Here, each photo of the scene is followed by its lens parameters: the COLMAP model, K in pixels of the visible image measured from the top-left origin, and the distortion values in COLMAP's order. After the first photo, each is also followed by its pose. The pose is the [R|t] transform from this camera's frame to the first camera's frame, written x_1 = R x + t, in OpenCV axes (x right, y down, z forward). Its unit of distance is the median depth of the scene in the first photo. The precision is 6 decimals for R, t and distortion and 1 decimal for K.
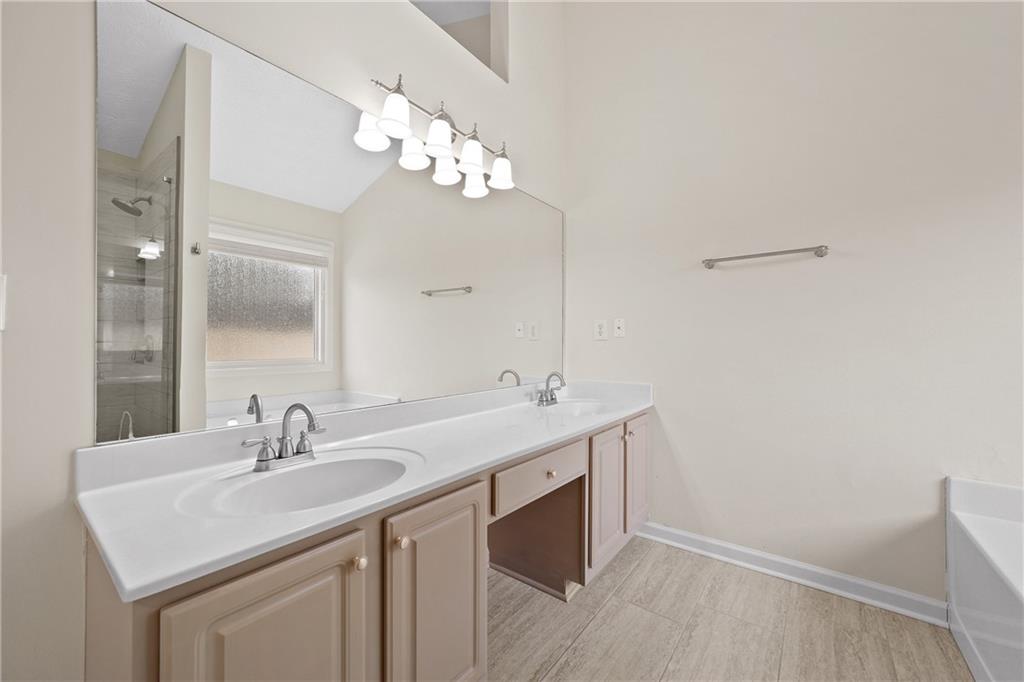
lens RADIAL K [[401.4, 0, 512.0], [0, 401.4, 341.0], [0, 0, 1]] dist [-0.000532, 0.000322]
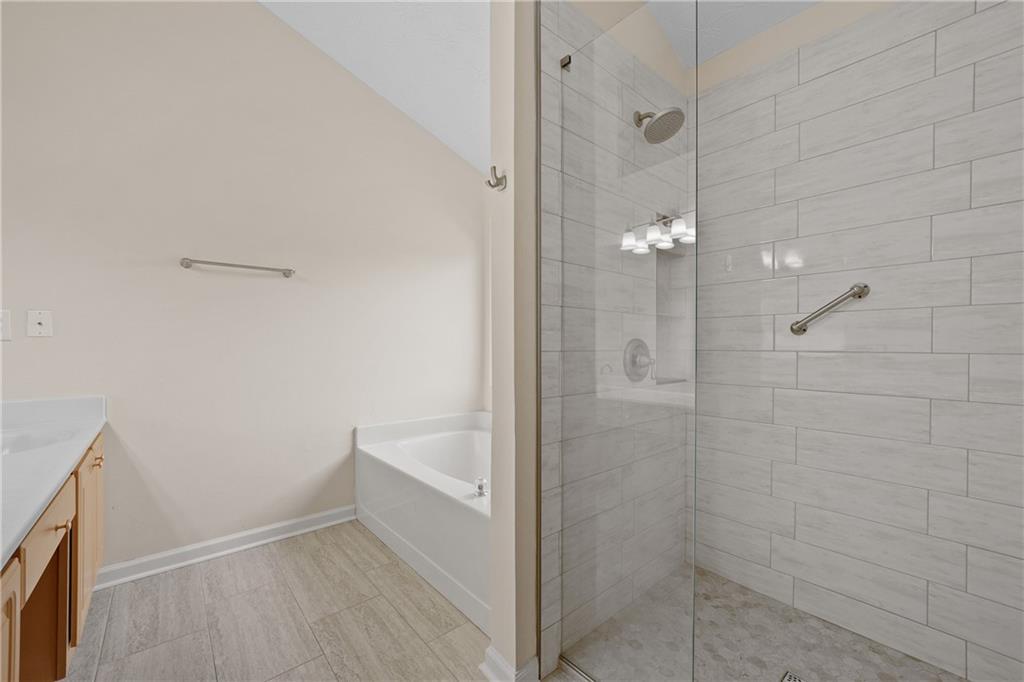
lens RADIAL K [[401.4, 0, 512.0], [0, 401.4, 341.0], [0, 0, 1]] dist [-0.000532, 0.000322]
pose [[0.191686, 0.008614, 0.981419, -0.382329], [-0.011953, 0.999908, -0.006442, -0.010330], [-0.981384, -0.010496, 0.191771, 0.059444]]
